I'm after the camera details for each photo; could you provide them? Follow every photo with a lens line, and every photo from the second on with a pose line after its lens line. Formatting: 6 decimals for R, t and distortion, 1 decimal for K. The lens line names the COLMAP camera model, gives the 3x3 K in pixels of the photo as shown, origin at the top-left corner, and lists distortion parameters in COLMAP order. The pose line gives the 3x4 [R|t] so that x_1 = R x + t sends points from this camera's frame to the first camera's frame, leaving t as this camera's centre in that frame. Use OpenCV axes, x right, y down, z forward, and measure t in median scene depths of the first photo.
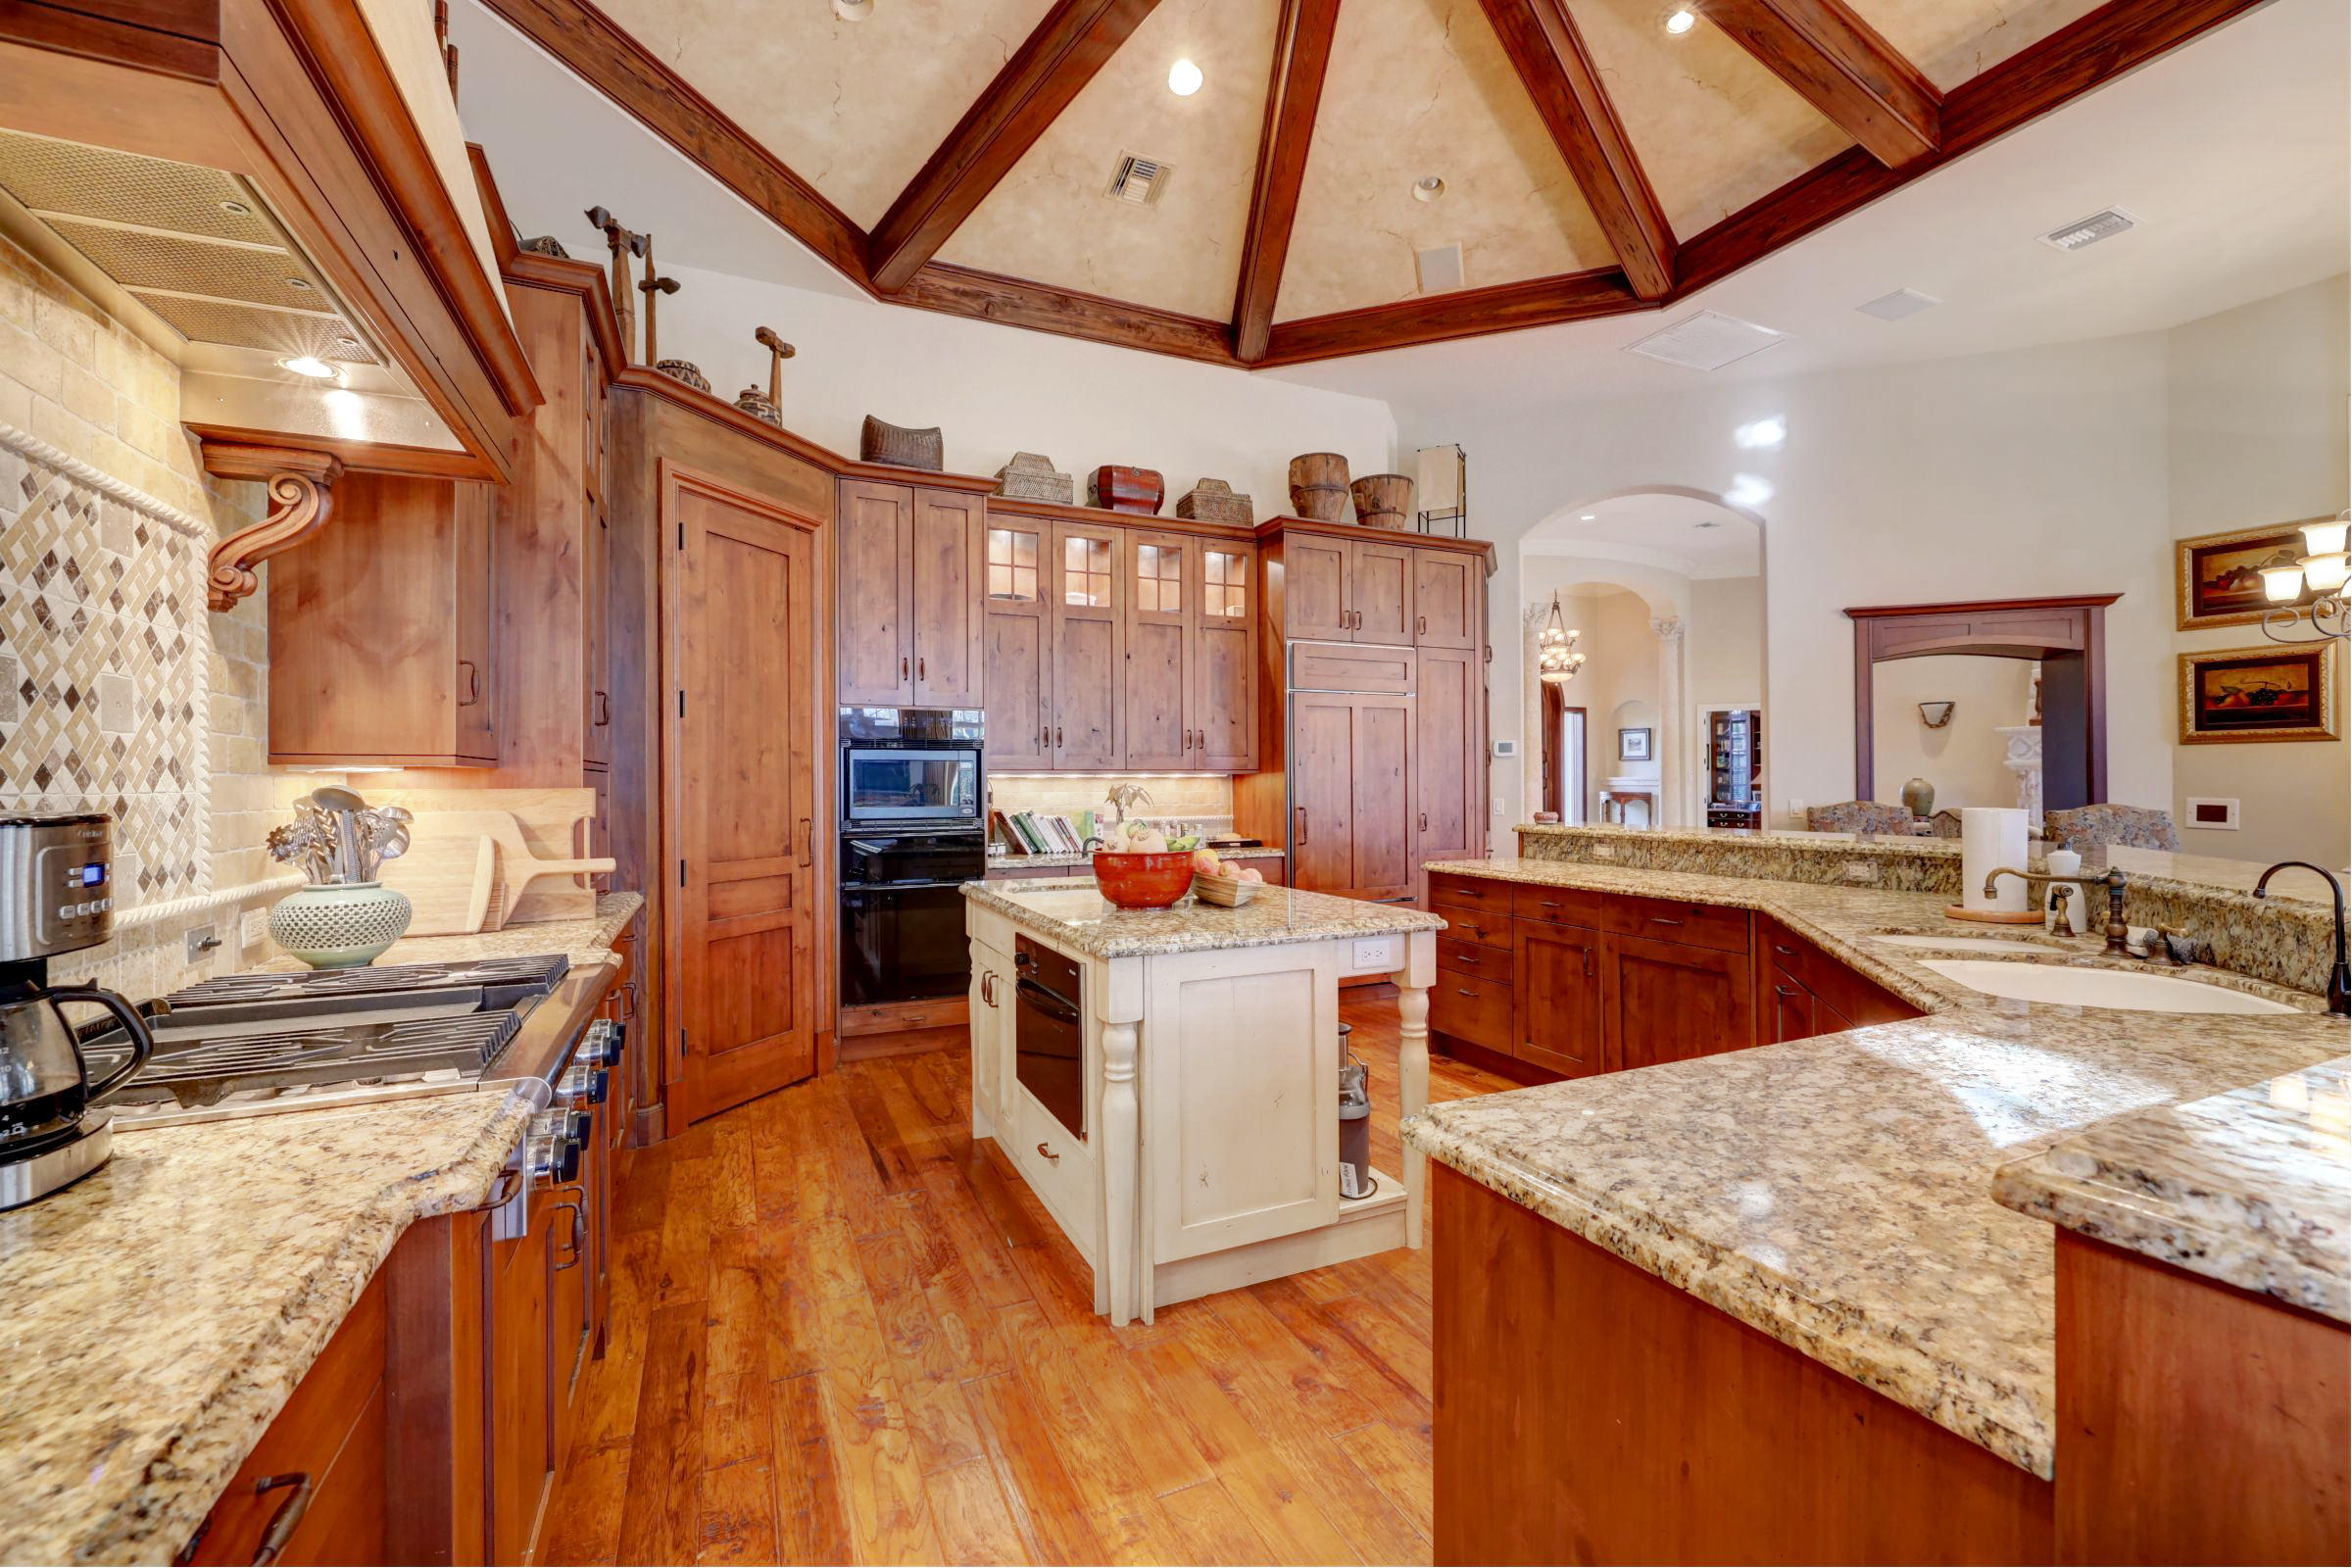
lens RADIAL K [[975.7, 0, 1172.6], [0, 975.7, 779.0], [0, 0, 1]] dist [-0.004976, -0.000347]
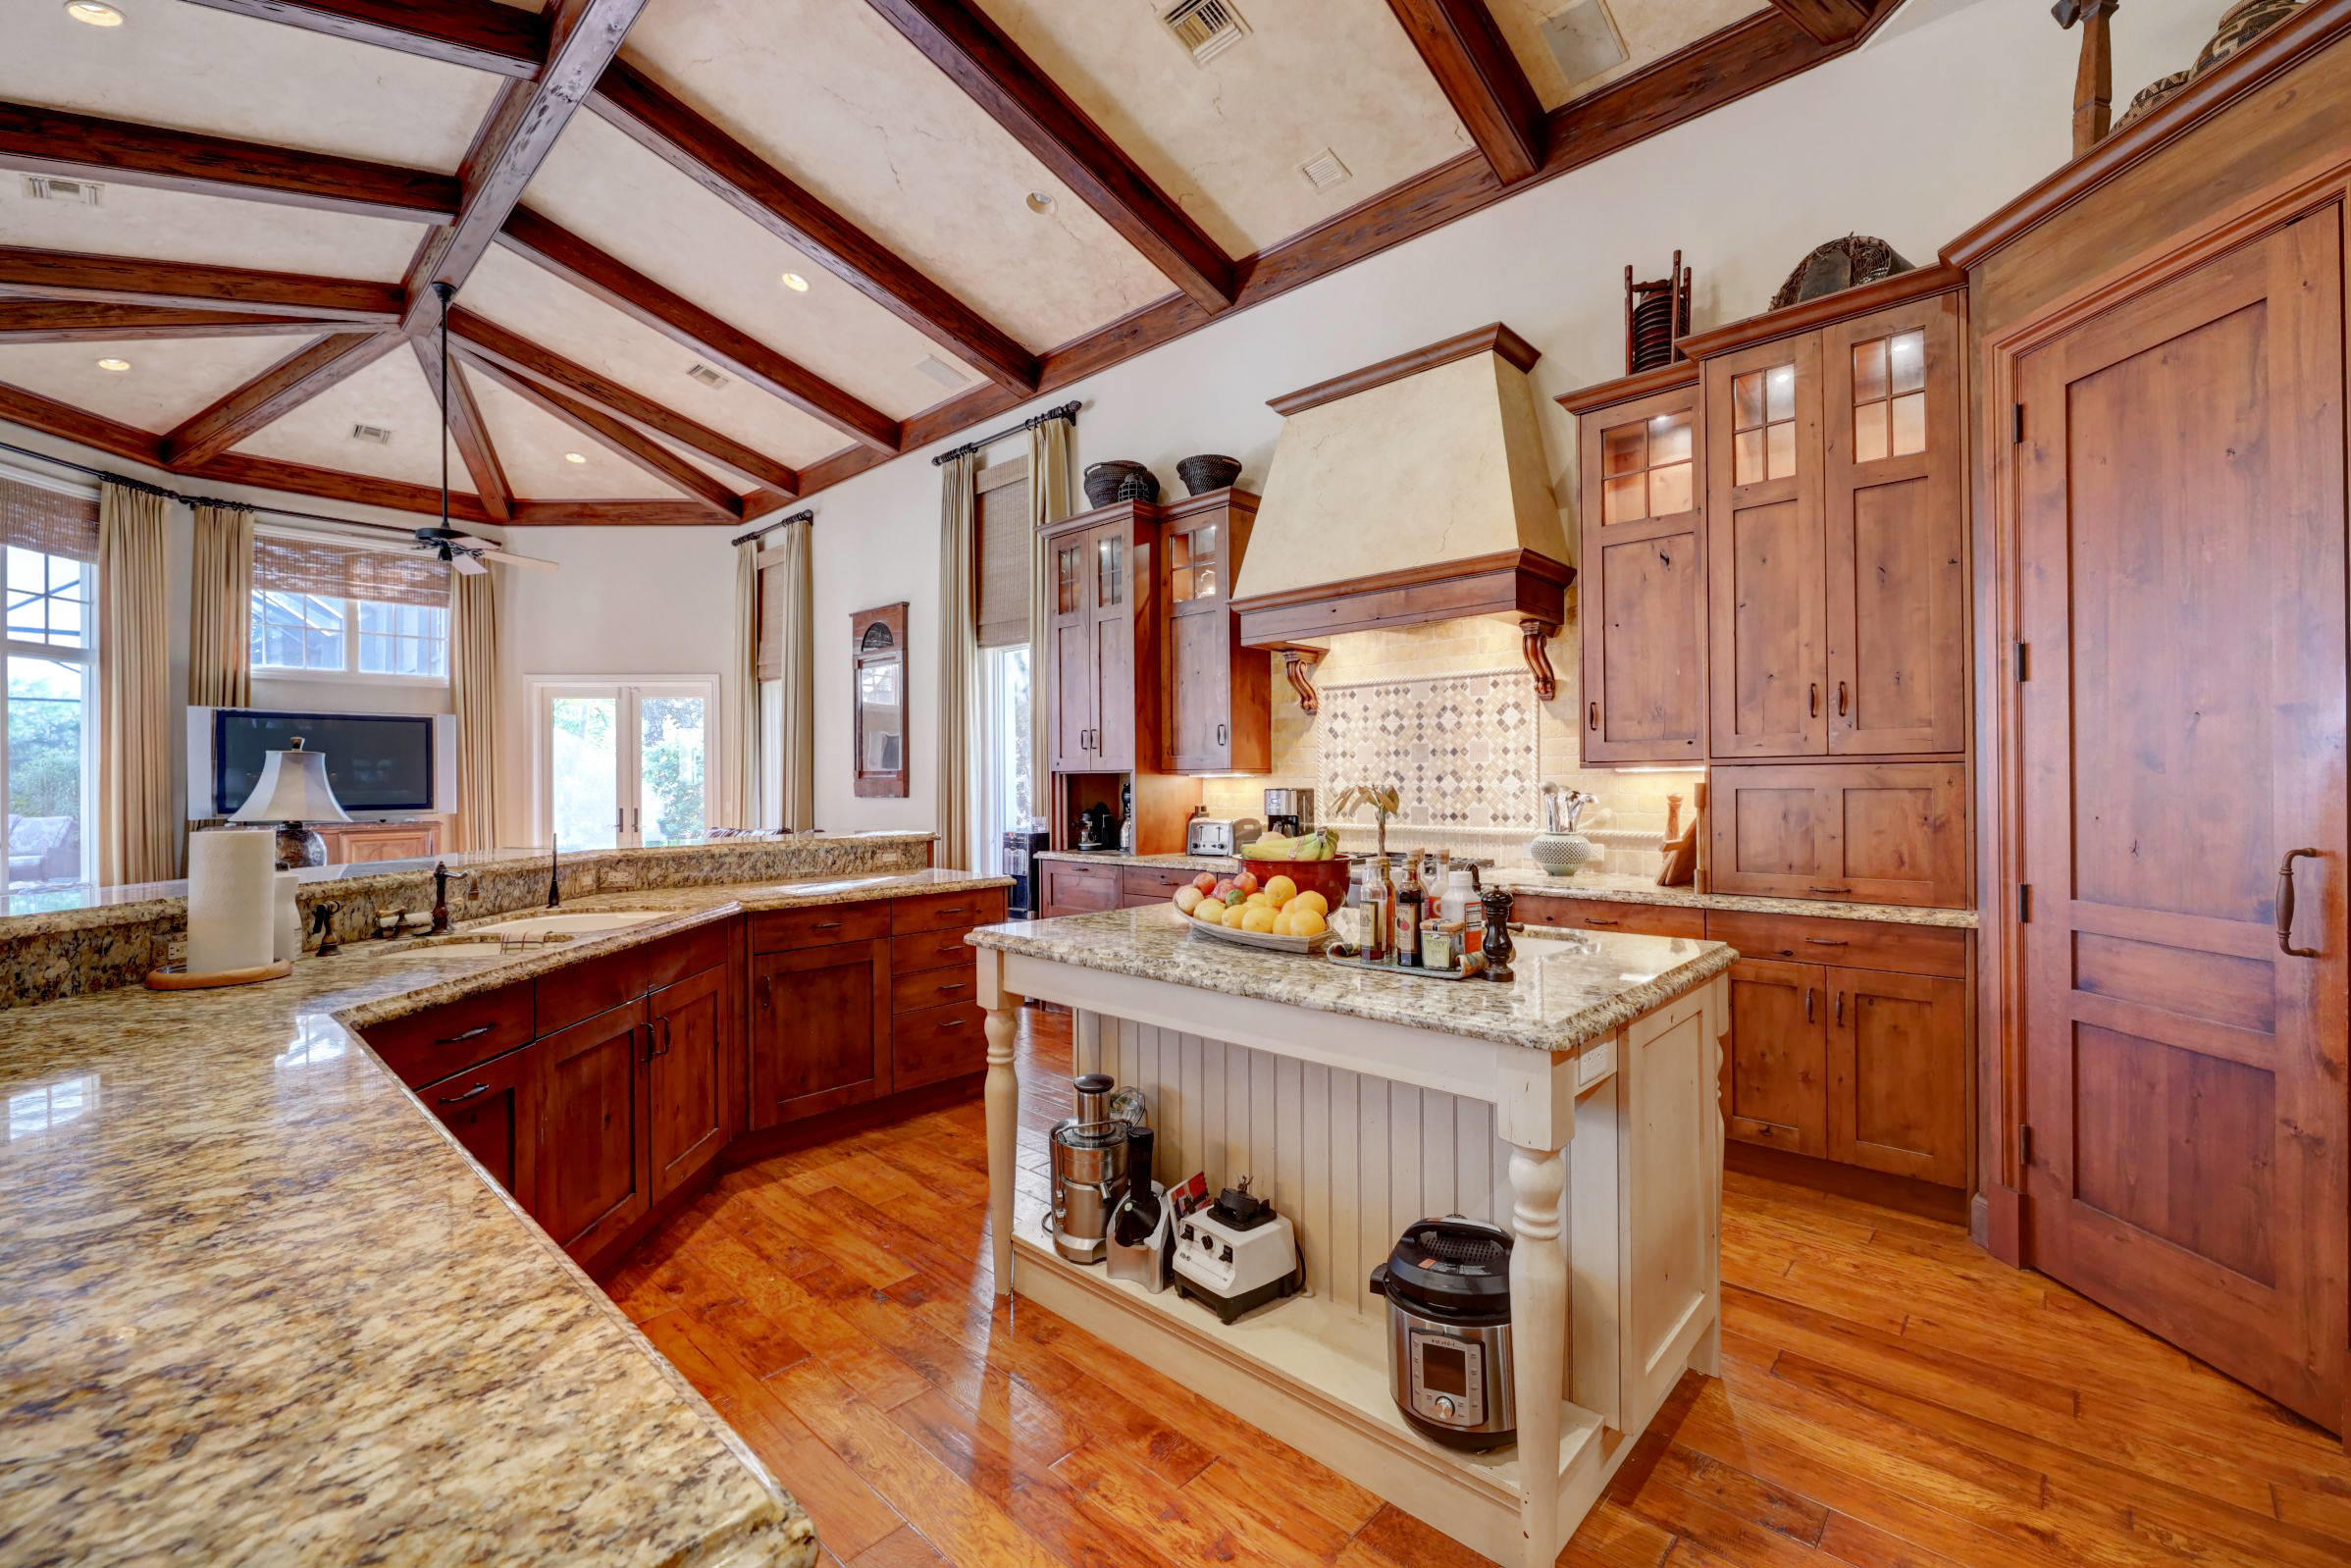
lens RADIAL K [[975.3, 0, 1171.3], [0, 975.3, 782.1], [0, 0, 1]] dist [-0.004976, -0.000347]
pose [[-0.928065, 0.005237, -0.372380, 0.740406], [0.008417, 0.999941, -0.006915, 0.021118], [0.372322, -0.009551, -0.928054, 3.246836]]
